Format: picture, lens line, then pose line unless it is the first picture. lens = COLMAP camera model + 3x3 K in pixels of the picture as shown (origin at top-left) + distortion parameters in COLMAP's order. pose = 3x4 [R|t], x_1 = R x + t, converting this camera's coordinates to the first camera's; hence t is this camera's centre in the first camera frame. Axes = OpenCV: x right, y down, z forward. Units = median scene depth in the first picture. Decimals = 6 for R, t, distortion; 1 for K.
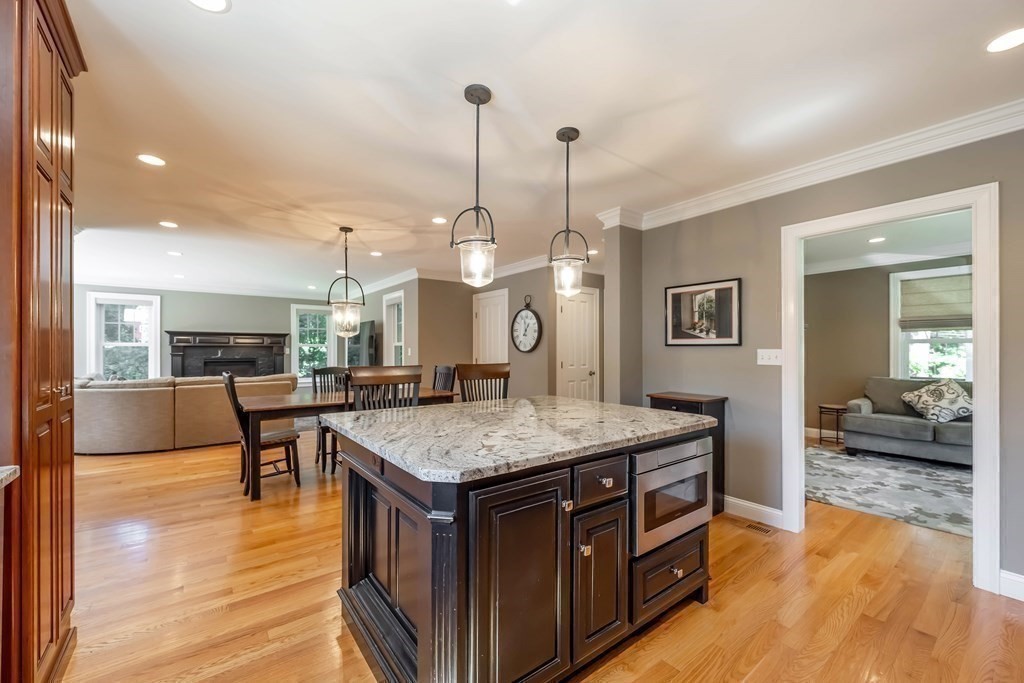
lens RADIAL K [[413.1, 0, 515.0], [0, 413.1, 348.9], [0, 0, 1]] dist [-0.007573, 0.000985]
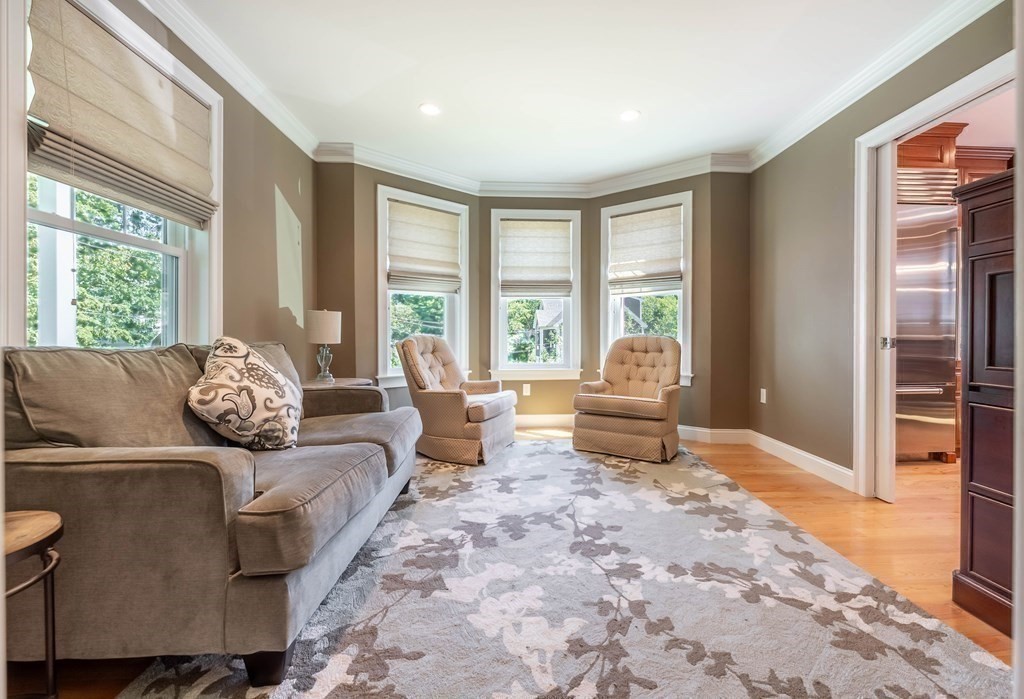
lens RADIAL K [[439.8, 0, 542.6], [0, 439.8, 338.3], [0, 0, 1]] dist [-0.005923, -0.000111]
pose [[-0.828968, -0.005092, 0.559273, 0.602185], [-0.005034, 0.999986, 0.001643, 0.073241], [-0.559273, -0.001453, -0.828982, 1.218902]]
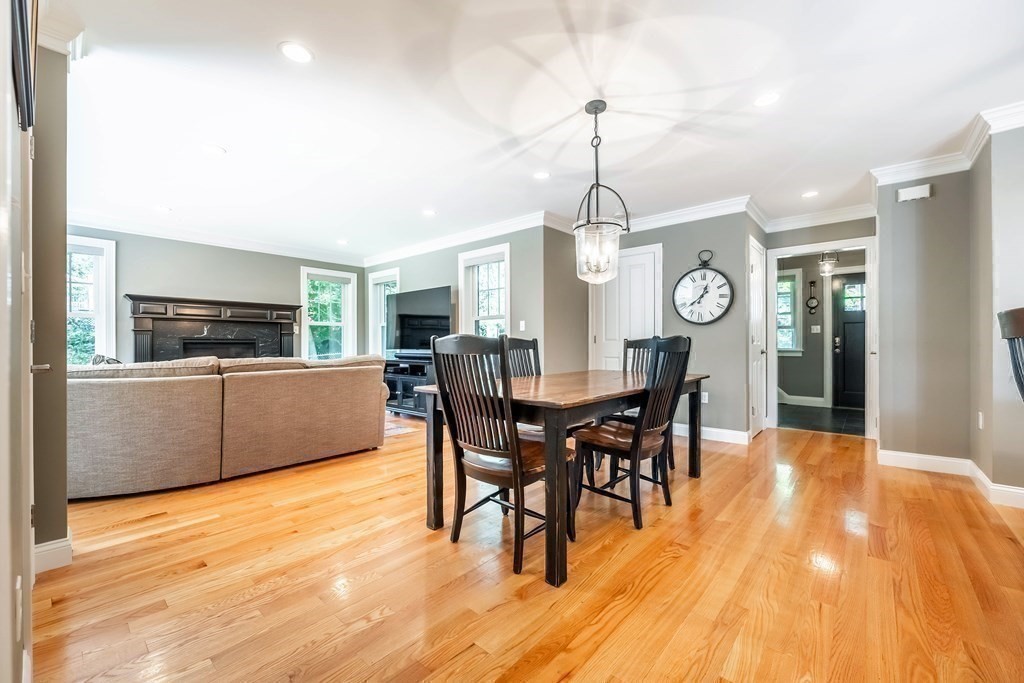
lens RADIAL K [[413.1, 0, 510.3], [0, 413.1, 345.0], [0, 0, 1]] dist [-0.007573, 0.000985]
pose [[0.982206, -0.002217, 0.187796, -0.599058], [0.001296, 0.999987, 0.005027, 0.054636], [-0.187805, -0.004694, 0.982195, 0.390739]]
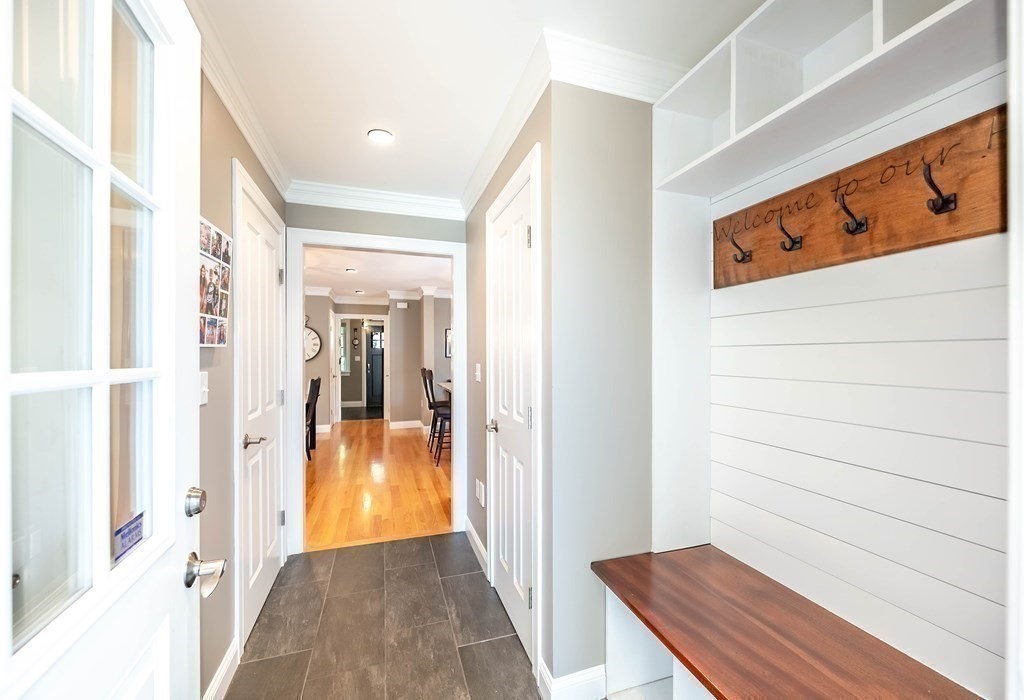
lens RADIAL K [[415.7, 0, 518.6], [0, 415.7, 354.3], [0, 0, 1]] dist [0.001062, 0.000014]
pose [[0.333917, -0.001189, 0.942602, -1.172004], [-0.001486, 0.999997, 0.001788, -0.020866], [-0.942601, -0.001998, 0.333914, -0.023252]]
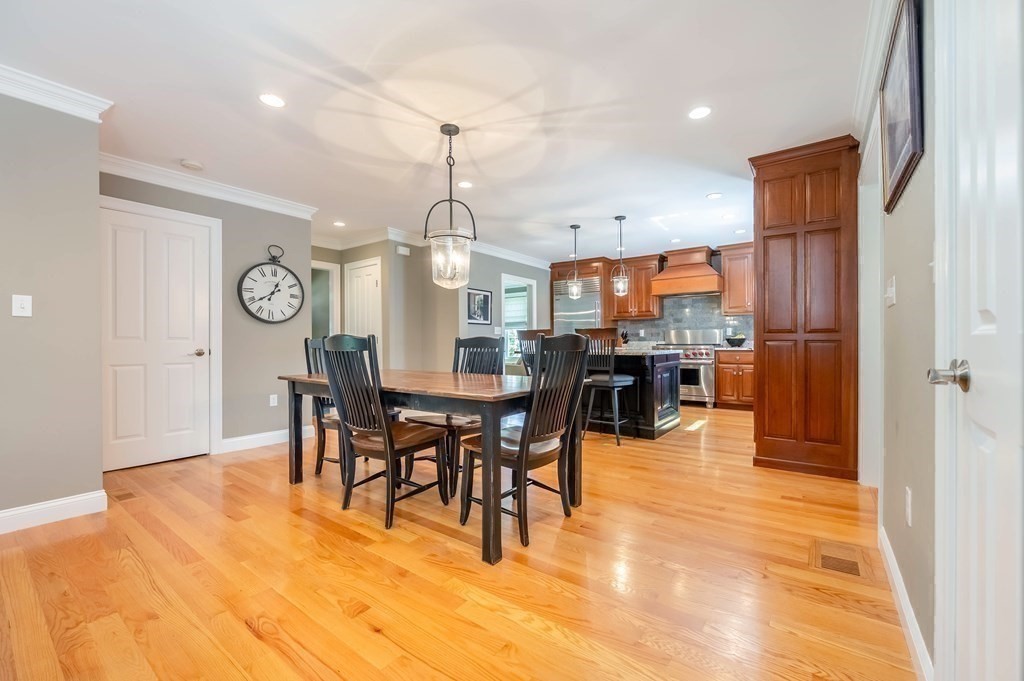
lens RADIAL K [[414.9, 0, 518.7], [0, 414.9, 346.1], [0, 0, 1]] dist [-0.002547, -0.000321]
pose [[-0.277061, -0.007936, 0.960820, -1.013217], [0.001283, 0.999962, 0.008630, 0.055238], [-0.960851, 0.003624, -0.277040, 0.997712]]
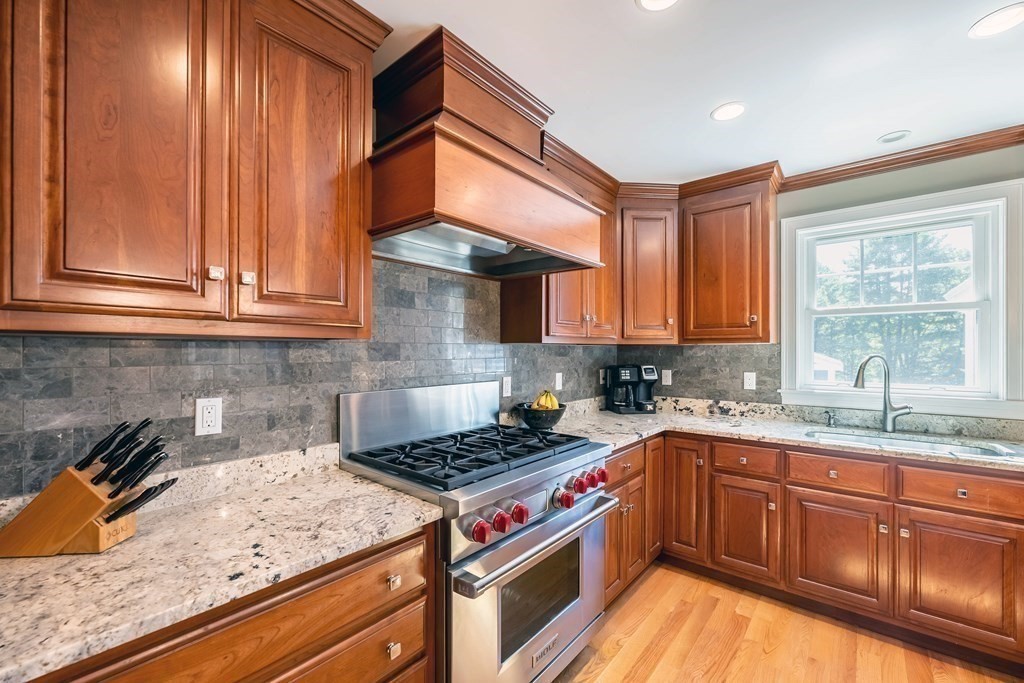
lens RADIAL K [[413.1, 0, 517.1], [0, 413.1, 353.2], [0, 0, 1]] dist [-0.007573, 0.000985]
pose [[-0.976218, 0.004651, -0.216740, 0.304086], [0.005214, 0.999984, -0.002026, -0.024466], [0.216727, -0.003108, -0.976227, 0.388736]]
